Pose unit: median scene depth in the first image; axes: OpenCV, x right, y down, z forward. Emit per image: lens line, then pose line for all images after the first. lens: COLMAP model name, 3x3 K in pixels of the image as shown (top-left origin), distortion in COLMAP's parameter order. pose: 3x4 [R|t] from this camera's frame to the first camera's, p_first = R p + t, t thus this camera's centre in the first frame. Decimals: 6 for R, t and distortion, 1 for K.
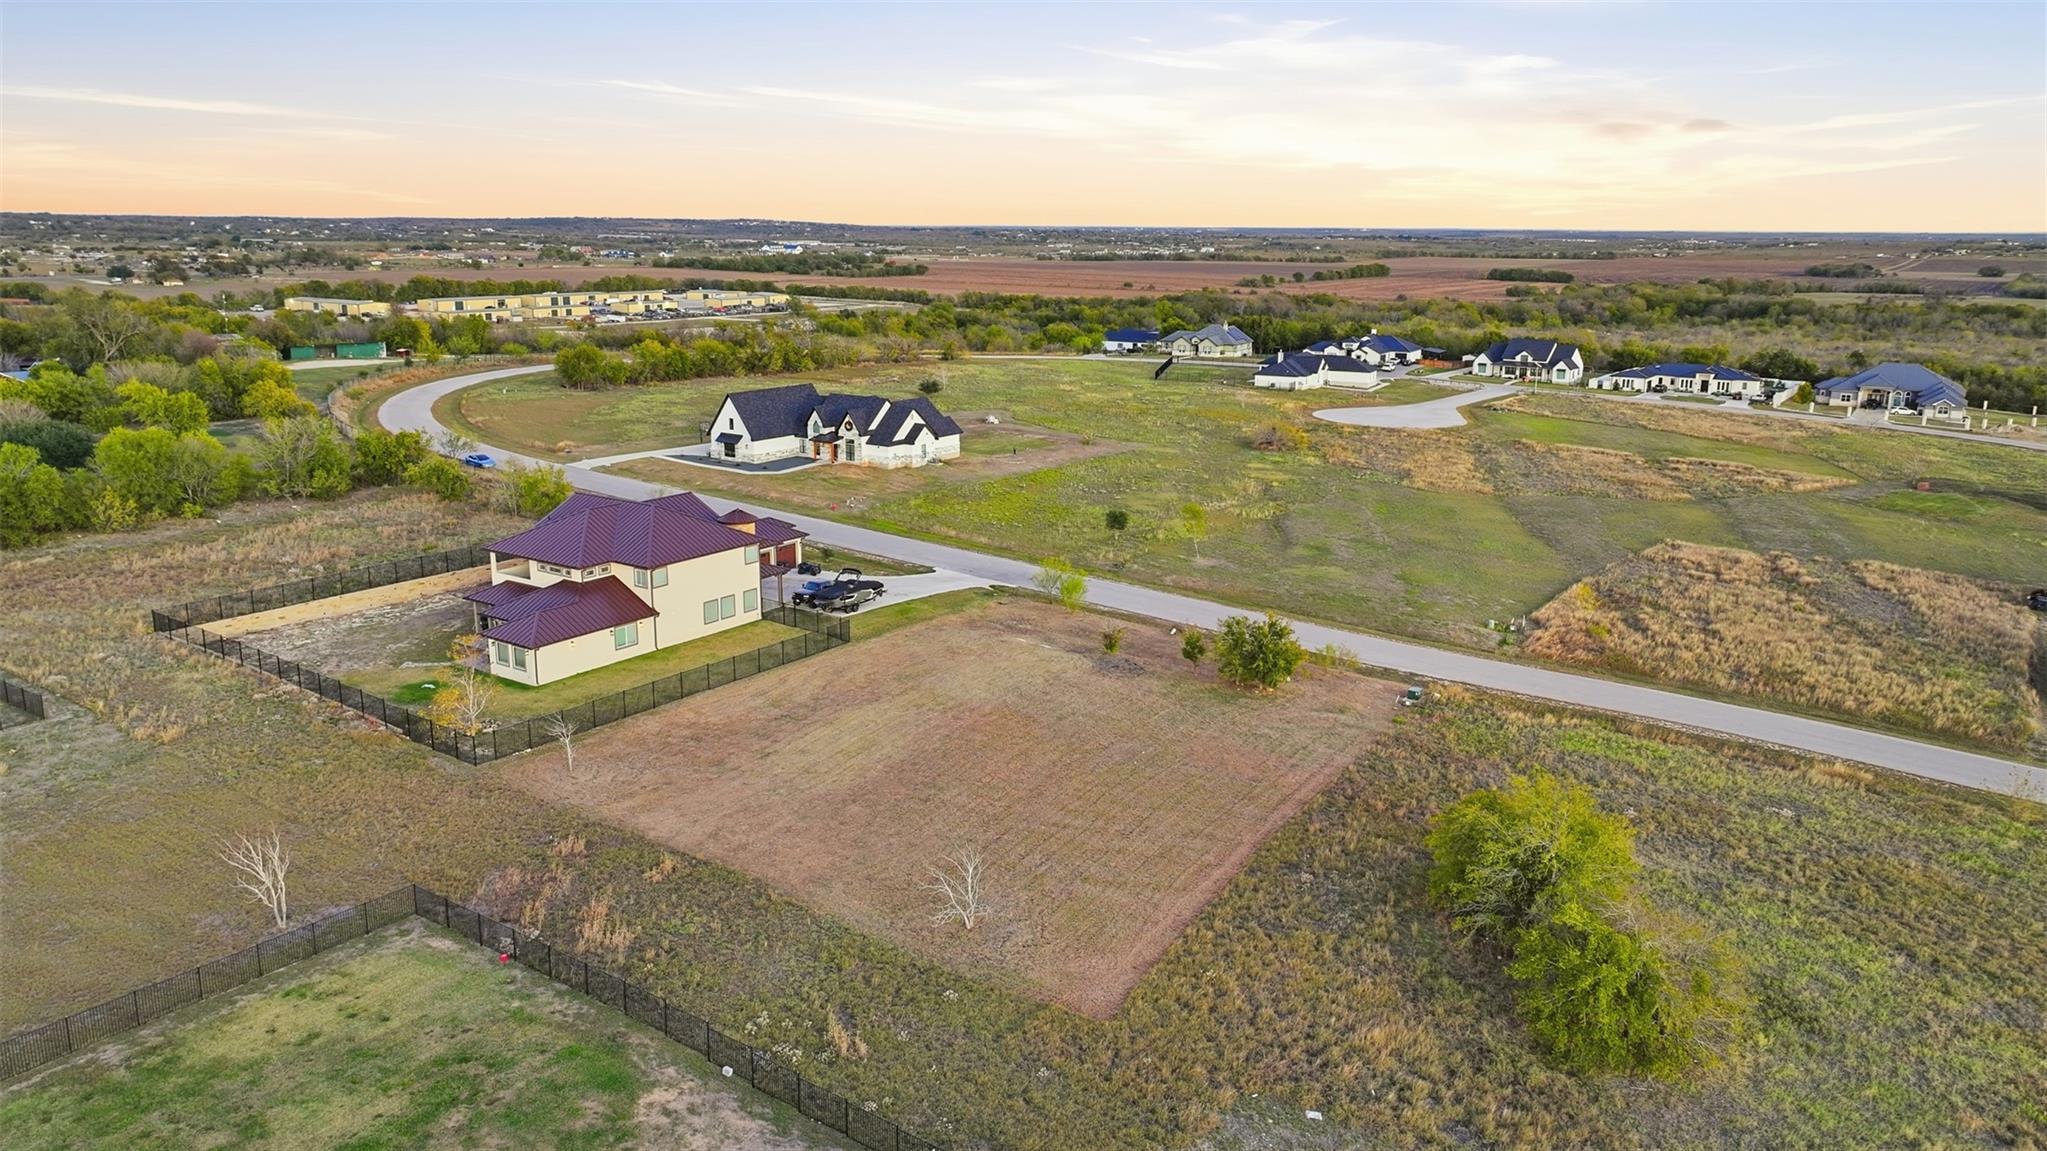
lens RADIAL K [[1442.3, 0, 1031.0], [0, 1442.3, 576.3], [0, 0, 1]] dist [0.002754, 0.001496]
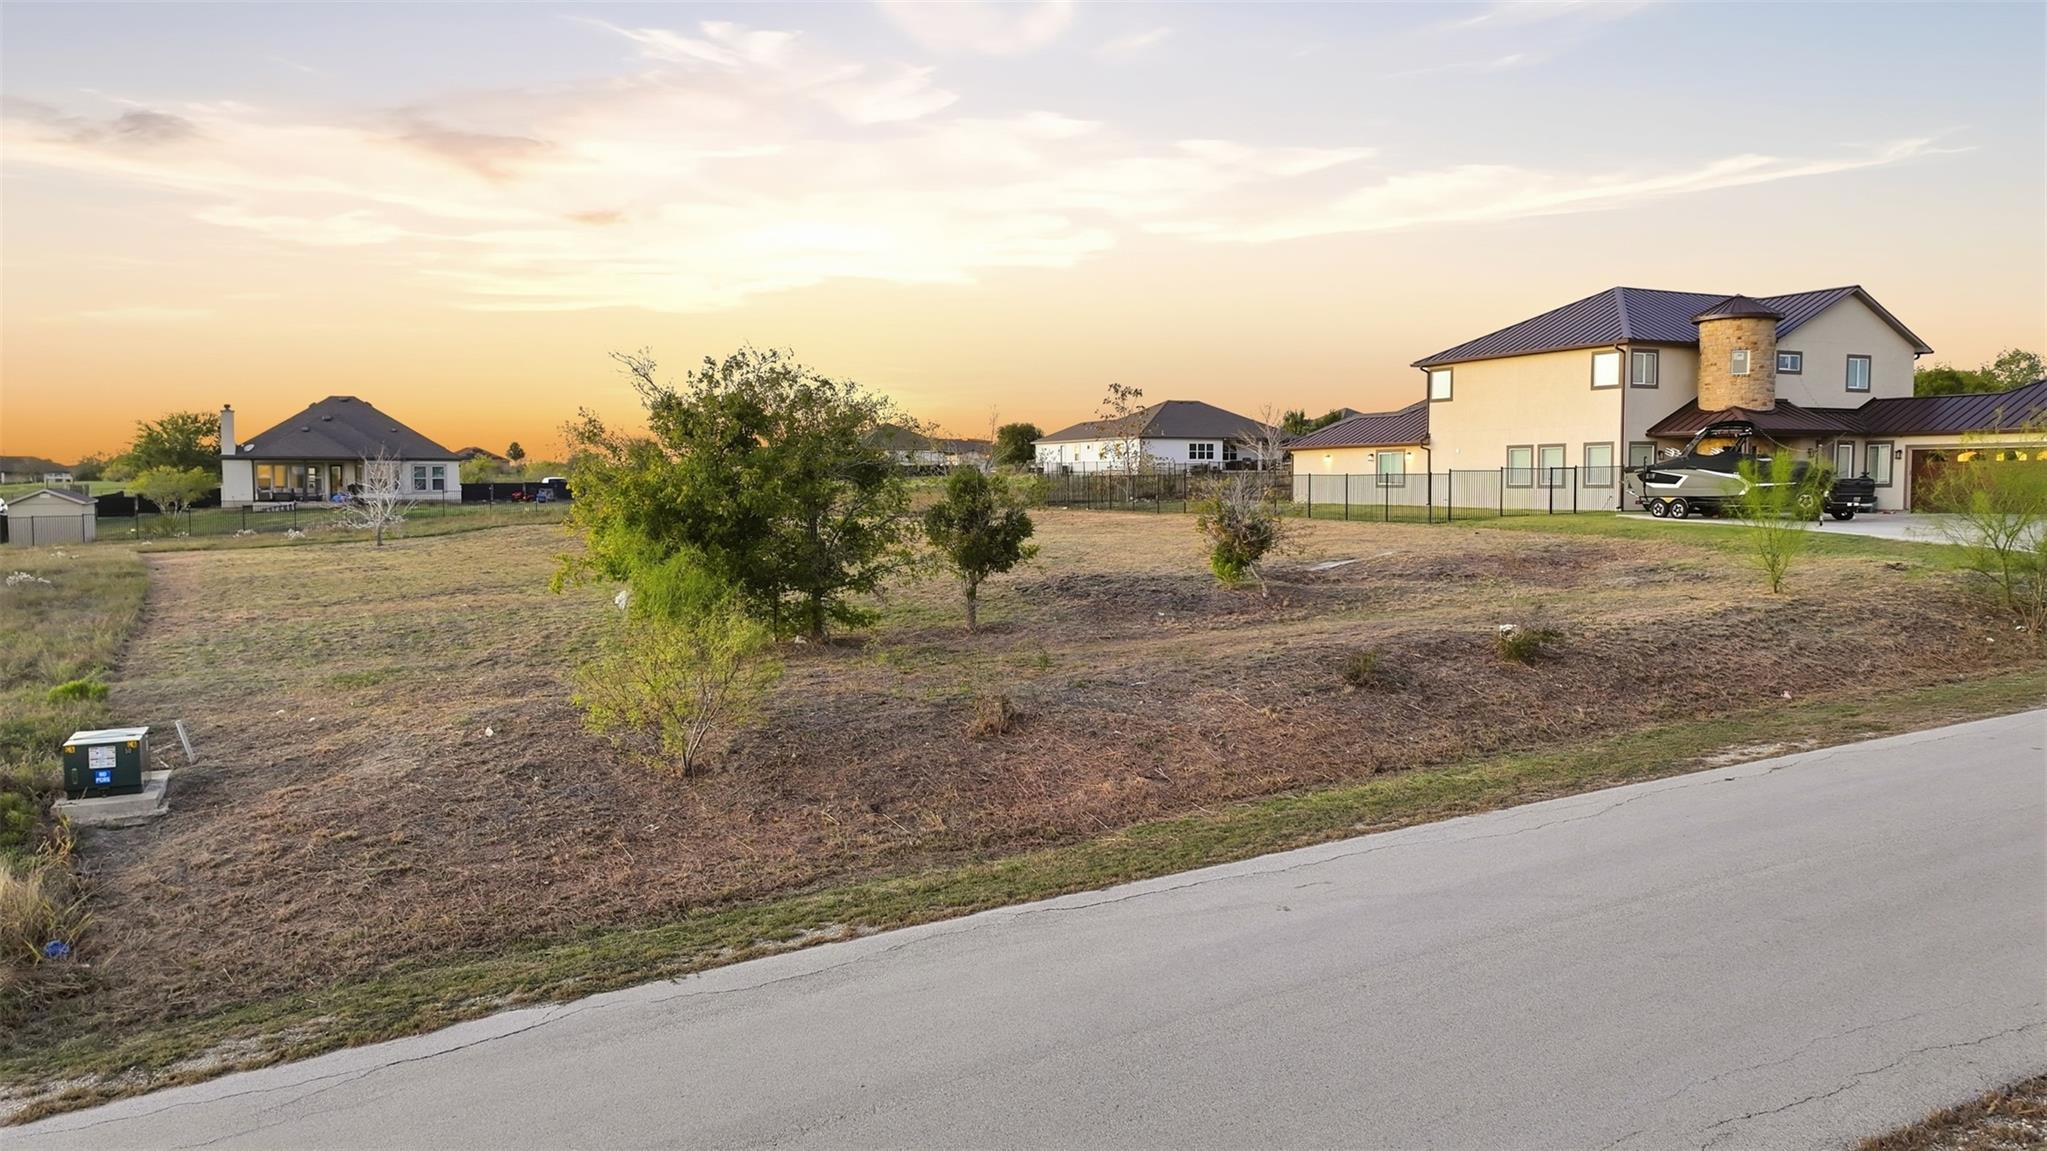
lens RADIAL K [[1442.3, 0, 1029.7], [0, 1442.3, 580.6], [0, 0, 1]] dist [0.002754, 0.001496]
pose [[-0.501081, 0.052061, -0.863833, 0.354471], [-0.208047, 0.961668, 0.178639, 0.007148], [0.840020, 0.269230, -0.471042, 1.152816]]
